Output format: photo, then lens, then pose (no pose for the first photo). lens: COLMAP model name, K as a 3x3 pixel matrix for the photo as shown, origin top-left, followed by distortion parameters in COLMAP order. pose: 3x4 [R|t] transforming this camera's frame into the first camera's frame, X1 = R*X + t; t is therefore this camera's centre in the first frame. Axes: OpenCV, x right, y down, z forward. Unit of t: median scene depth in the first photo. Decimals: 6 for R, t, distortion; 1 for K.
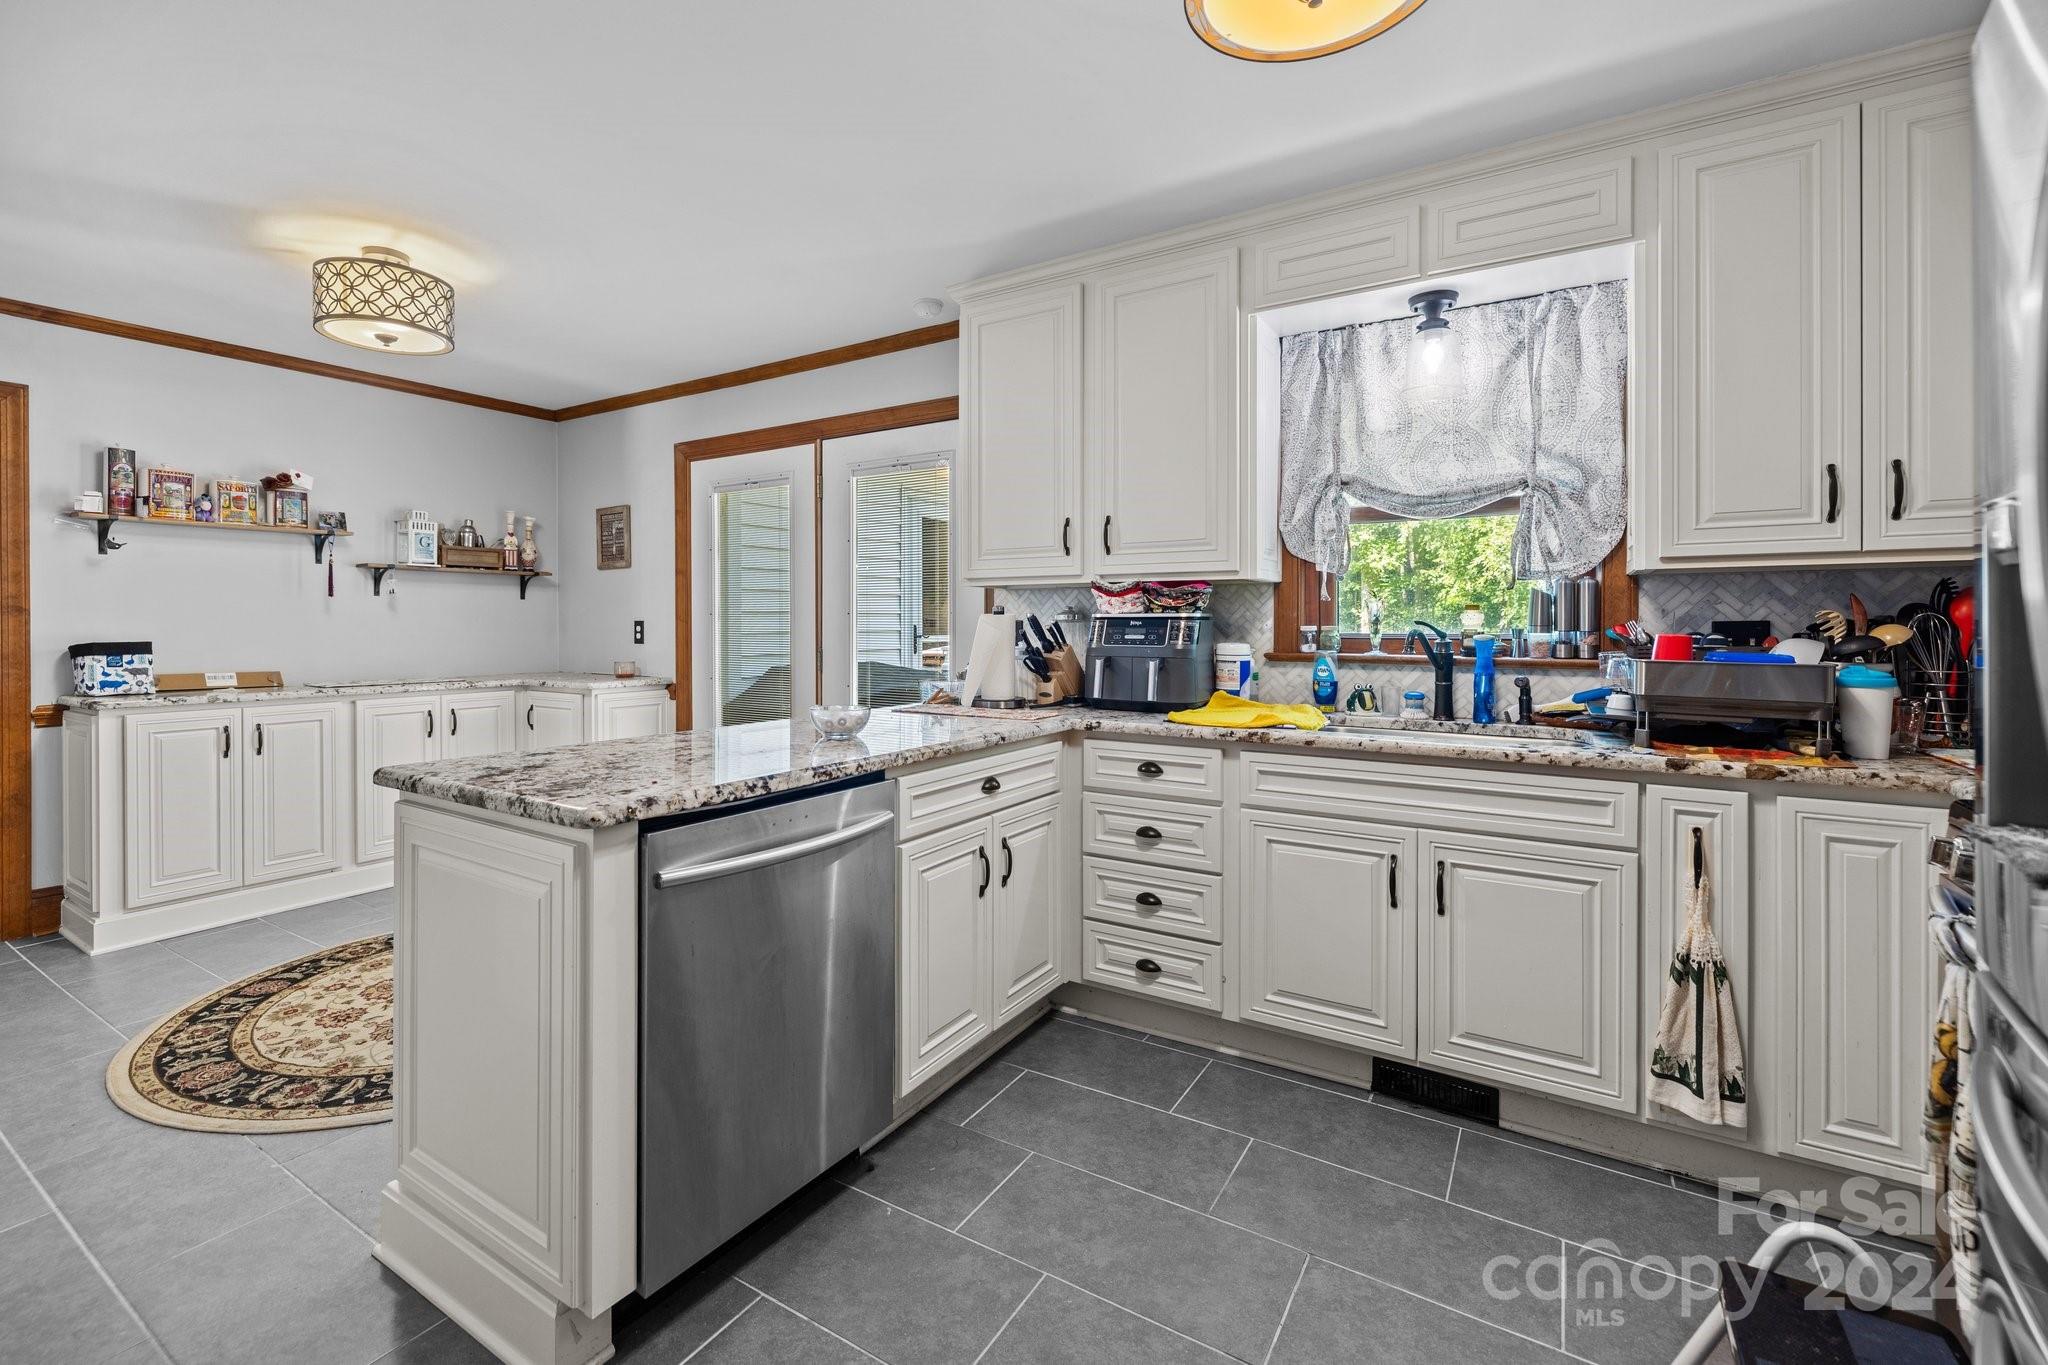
lens RADIAL K [[884.5, 0, 1019.6], [0, 884.5, 626.3], [0, 0, 1]] dist [-0.002924, -0.000664]
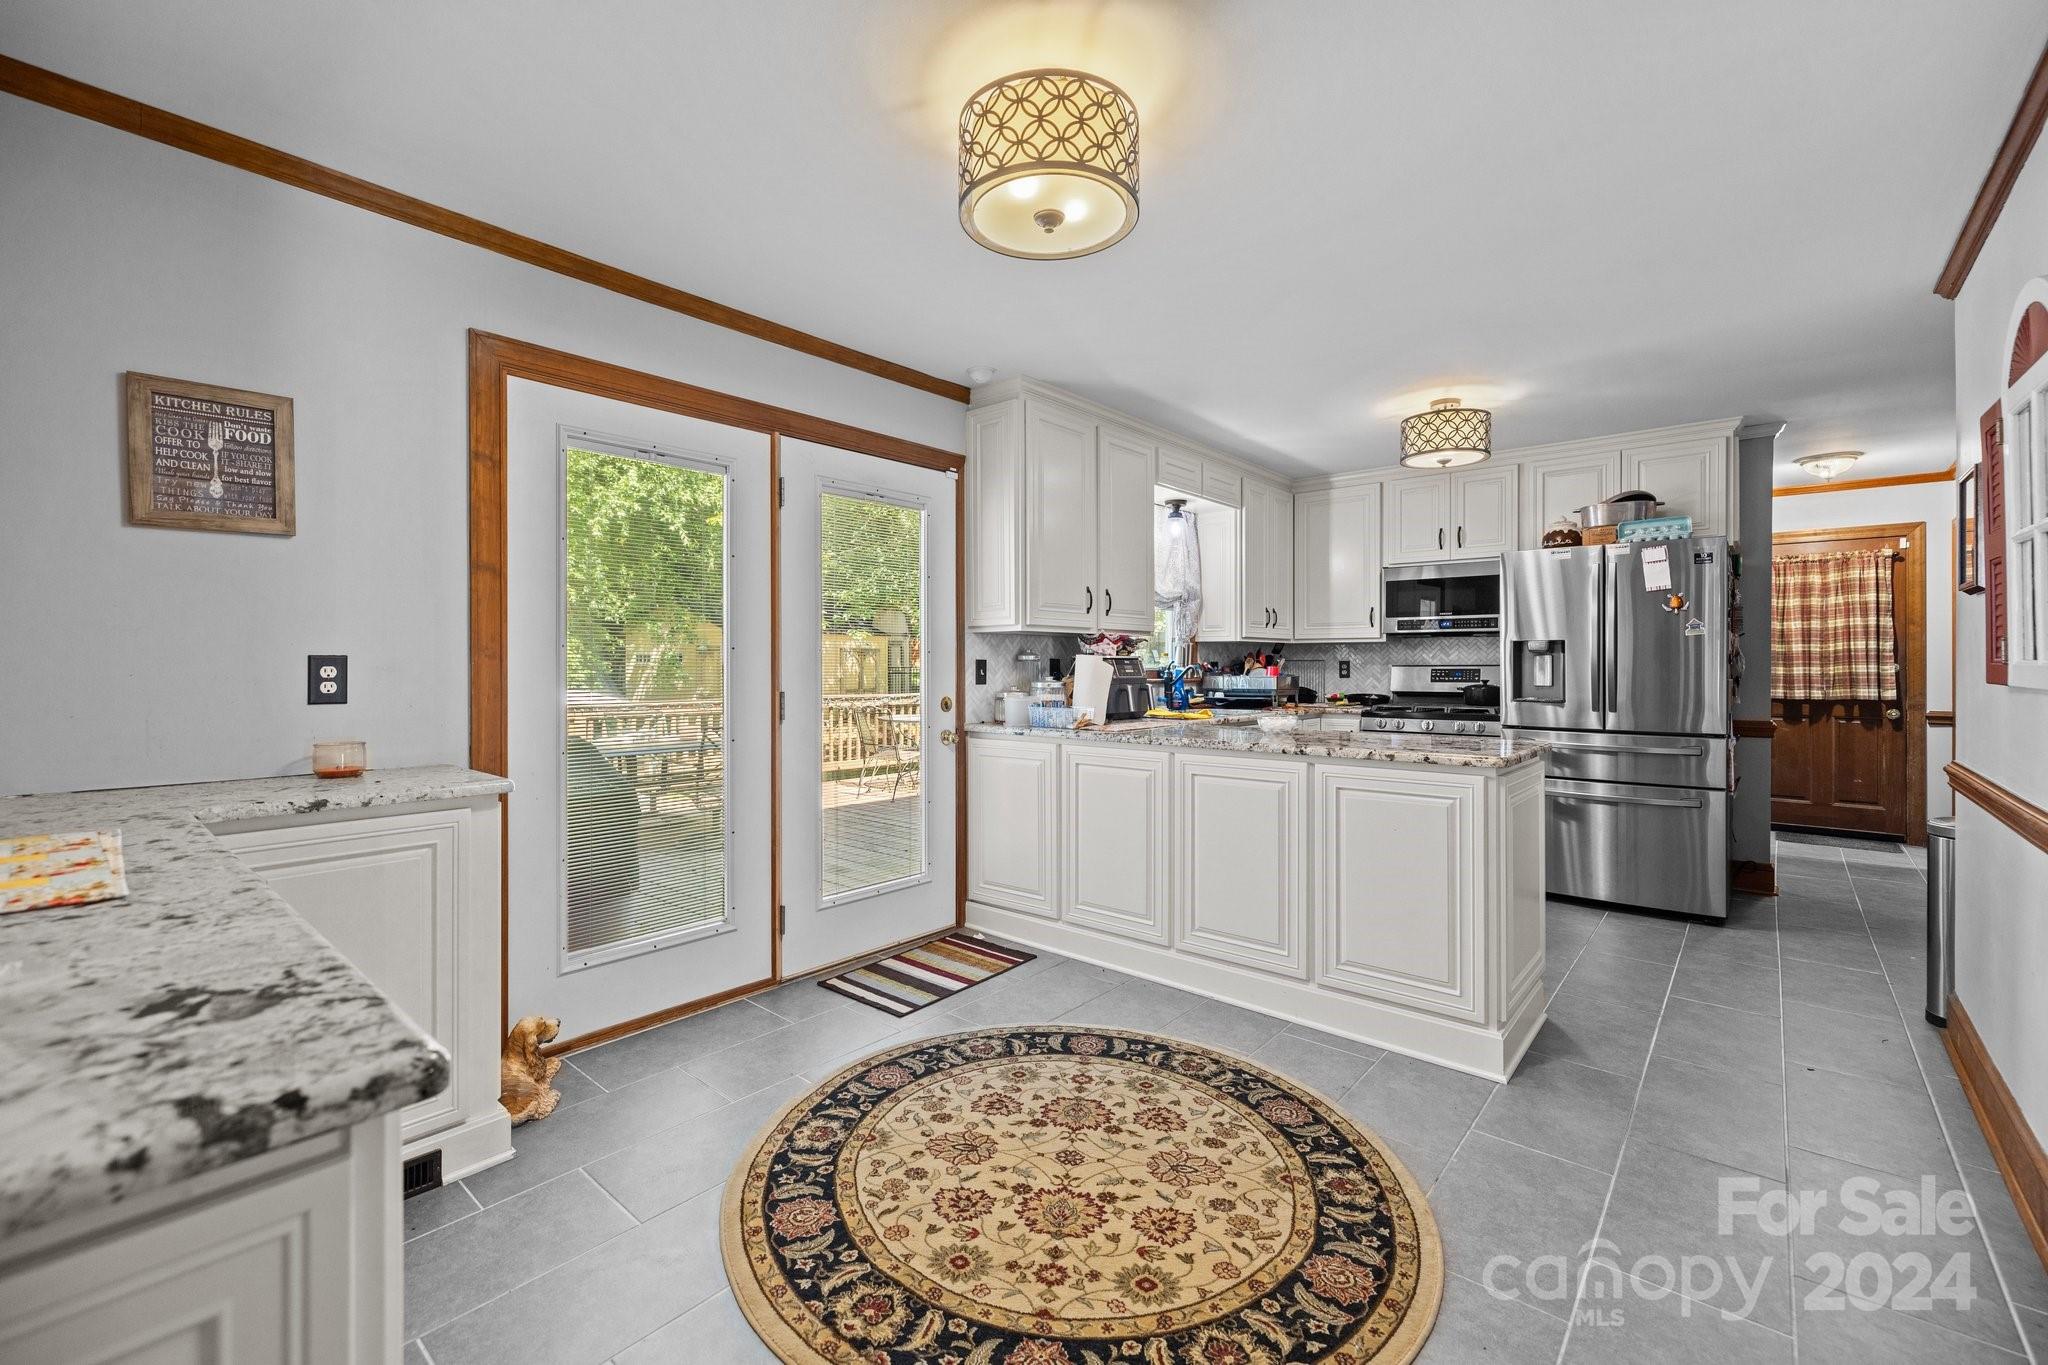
lens RADIAL K [[866.8, 0, 1011.0], [0, 866.8, 660.8], [0, 0, 1]] dist [-0.001532, 0.000007]
pose [[0.155421, 0.003740, 0.987841, -1.124798], [0.003441, 0.999985, -0.004328, -0.000268], [-0.987842, 0.004072, 0.155406, 0.775780]]
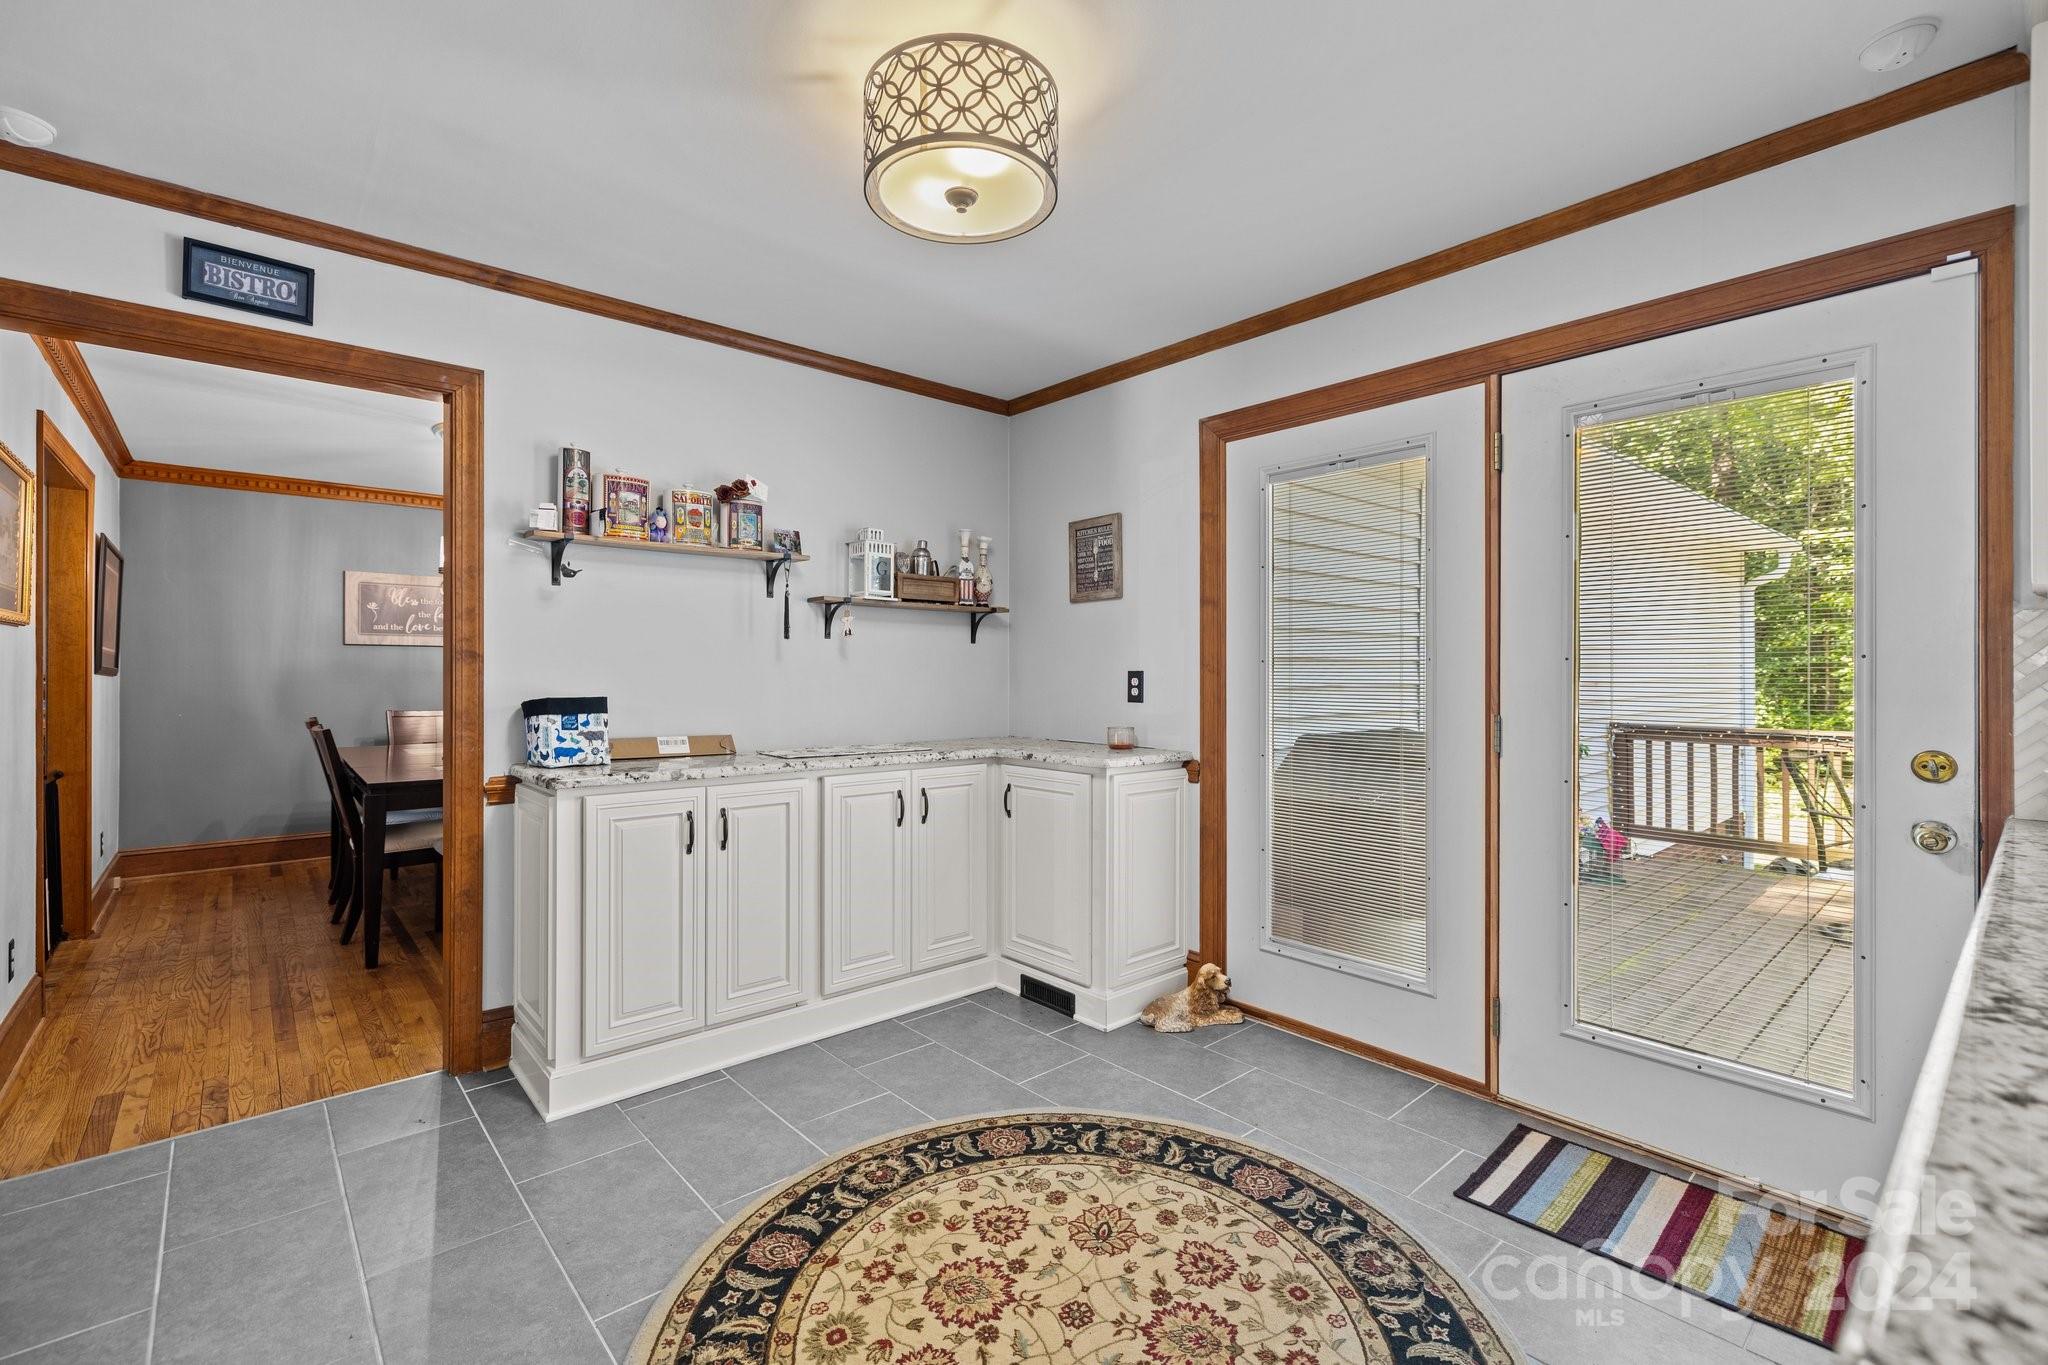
lens RADIAL K [[897.8, 0, 1015.3], [0, 897.8, 672.2], [0, 0, 1]] dist [-0.000445, -0.000600]
pose [[0.956208, 0.002594, -0.292675, -0.419356], [-0.004161, 0.999980, -0.004734, -0.001859], [0.292657, 0.005744, 0.956200, 0.358840]]
